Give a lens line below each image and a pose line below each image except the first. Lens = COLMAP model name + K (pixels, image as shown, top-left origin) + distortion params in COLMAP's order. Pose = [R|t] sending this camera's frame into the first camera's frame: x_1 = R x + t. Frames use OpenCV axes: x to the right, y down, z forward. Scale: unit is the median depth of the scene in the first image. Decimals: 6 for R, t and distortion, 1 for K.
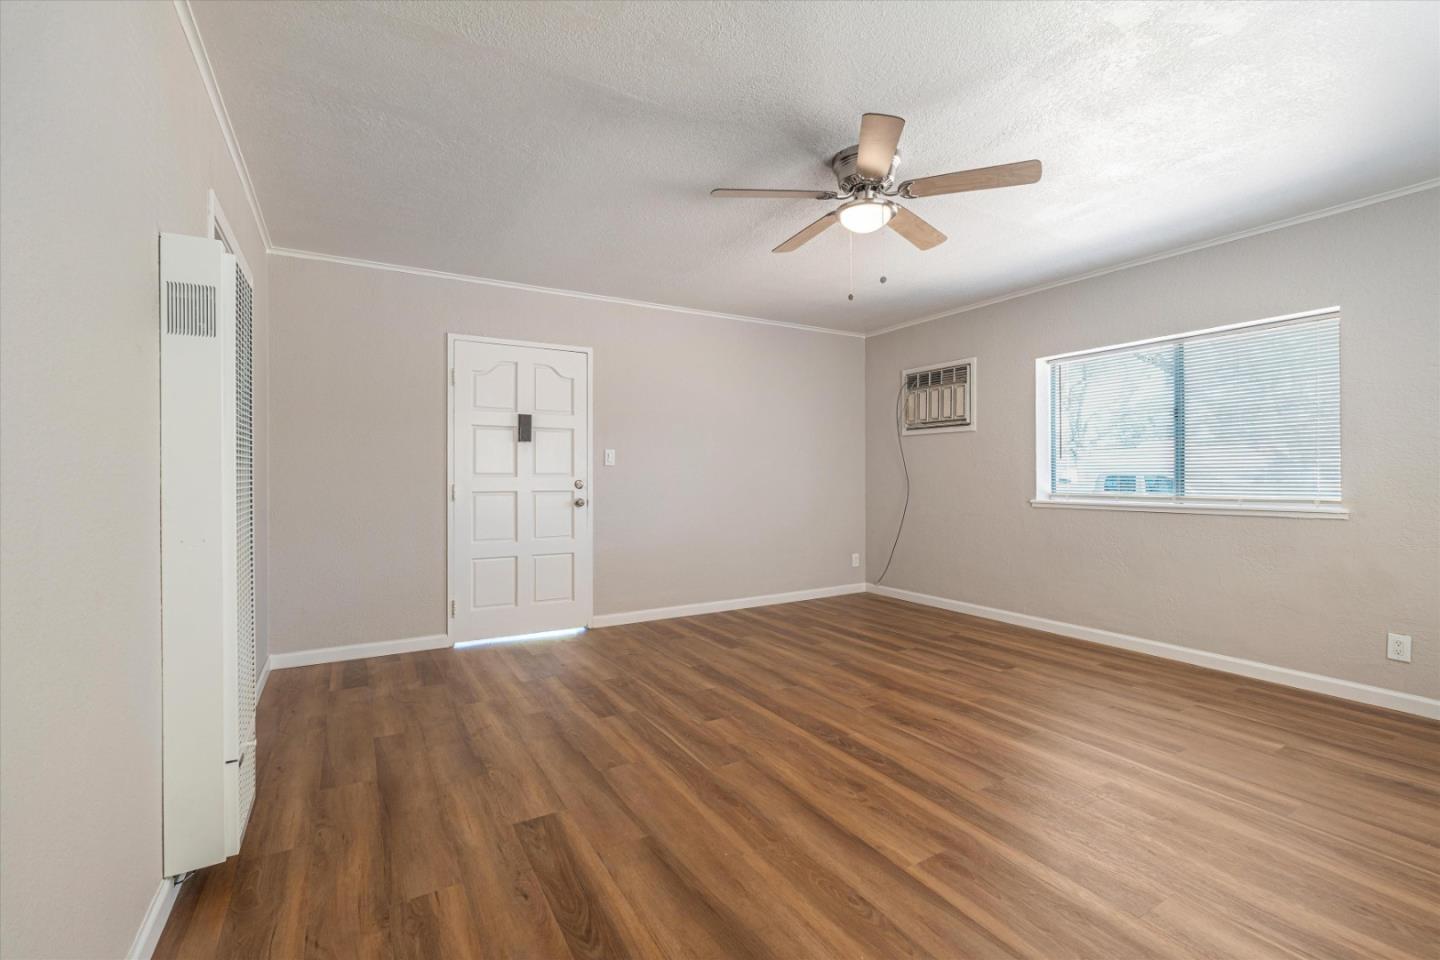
lens RADIAL K [[629.0, 0, 720.0], [0, 629.0, 480.0], [0, 0, 1]] dist [-0.002216, -0.000576]
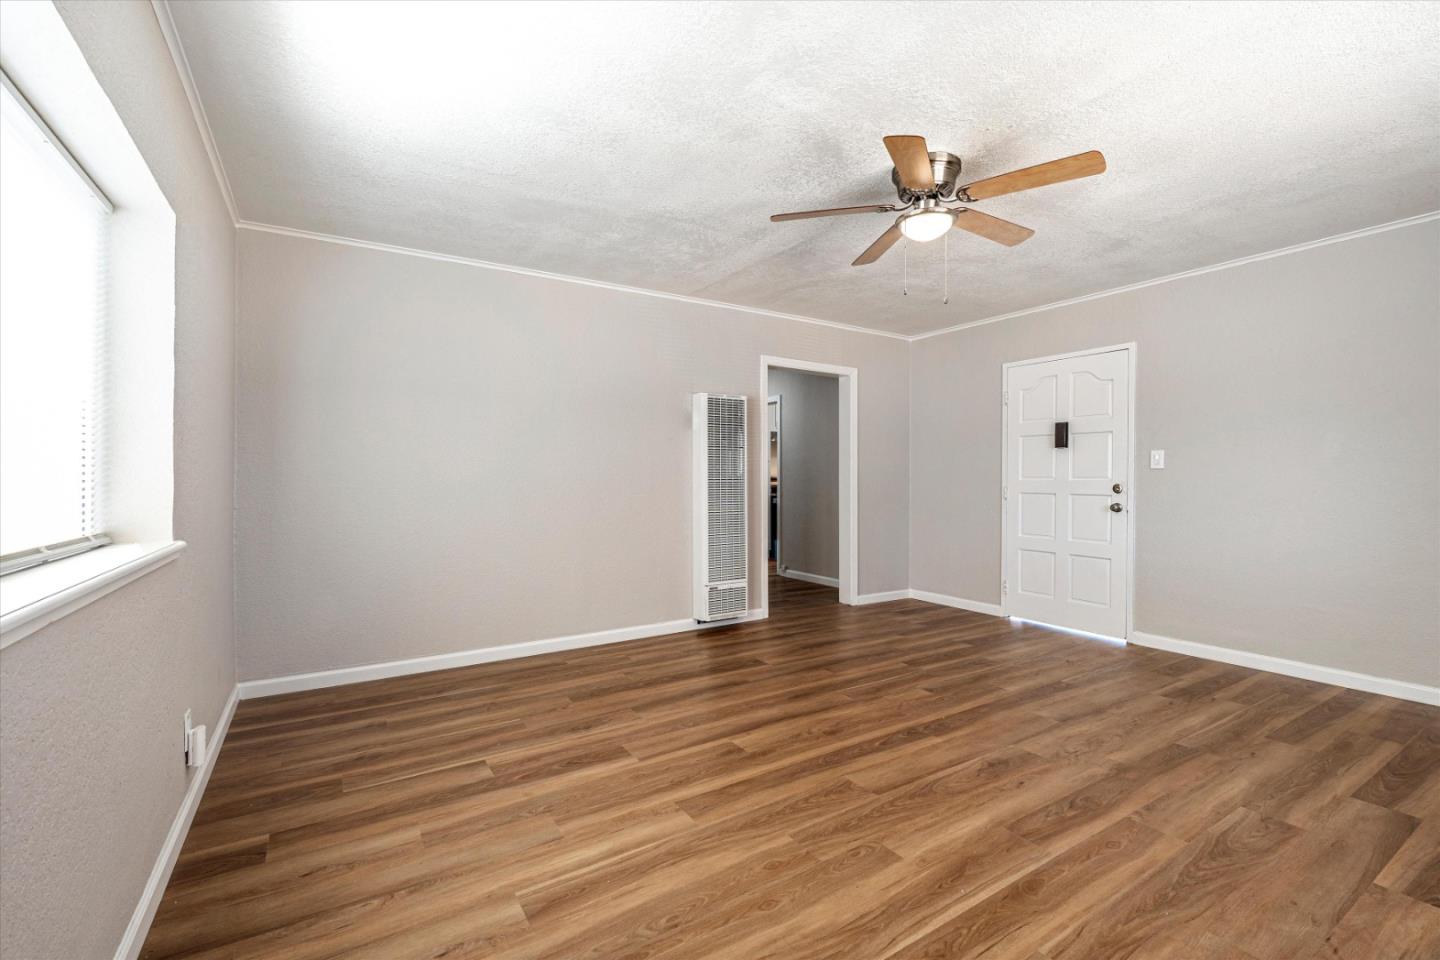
lens RADIAL K [[629.0, 0, 720.0], [0, 629.0, 480.0], [0, 0, 1]] dist [-0.002216, -0.000576]
pose [[0.032625, 0.007115, -0.999442, 1.142568], [-0.007229, 0.999950, 0.006883, -0.012551], [0.999442, 0.007001, 0.032675, 0.584520]]
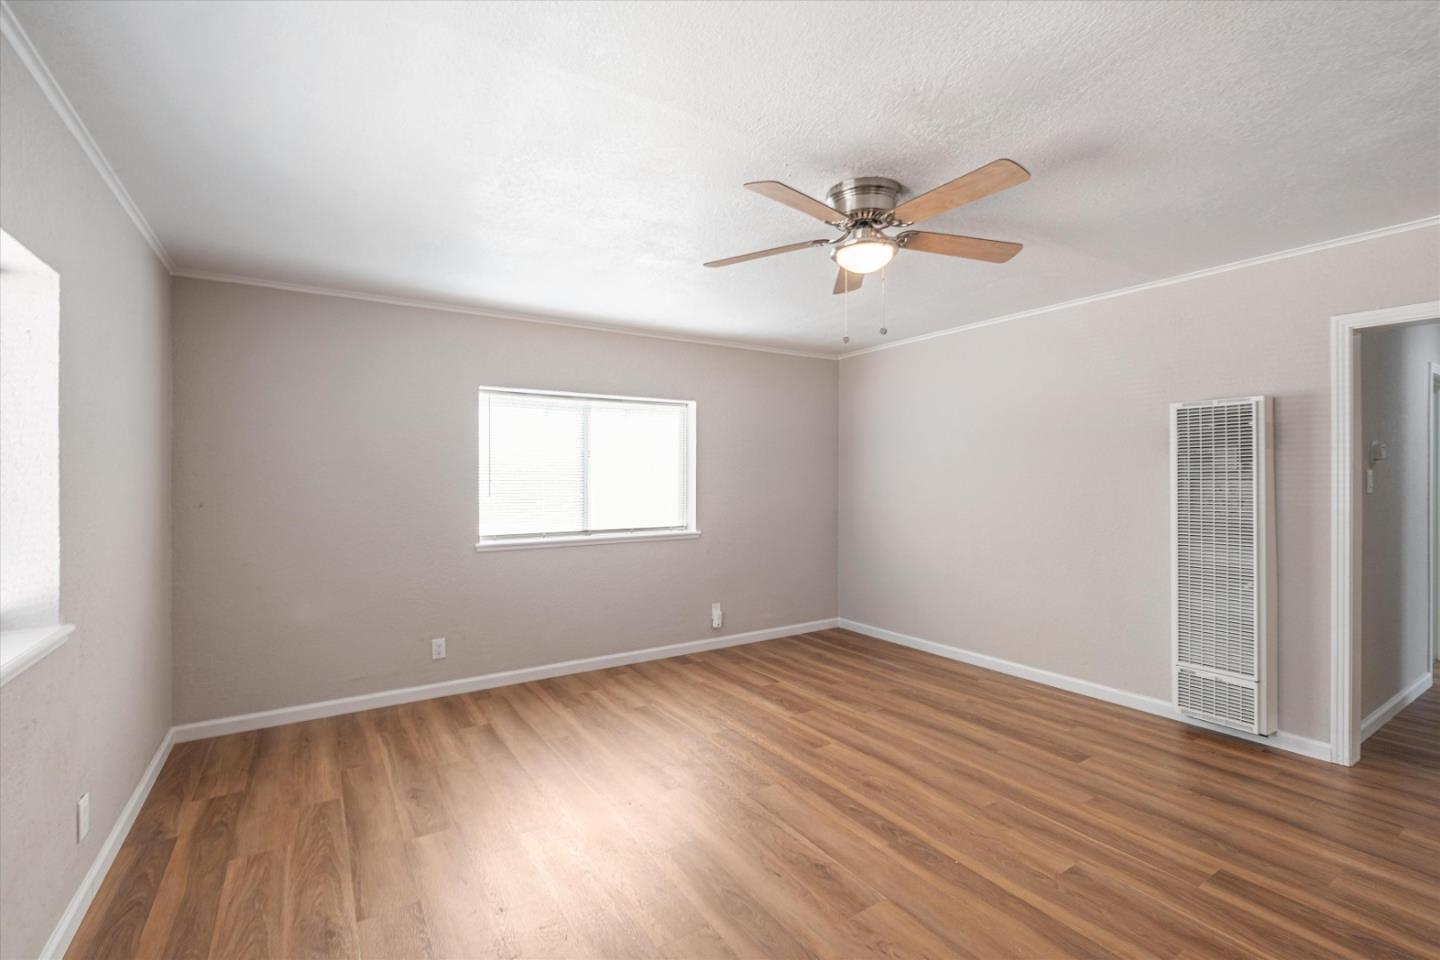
lens RADIAL K [[632.9, 0, 723.5], [0, 632.9, 472.1], [0, 0, 1]] dist [-0.002548, -0.000185]
pose [[-0.998809, 0.005679, -0.048455, 0.444064], [0.005562, 0.999981, 0.002541, -0.101762], [0.048469, 0.002268, -0.998822, 1.755966]]
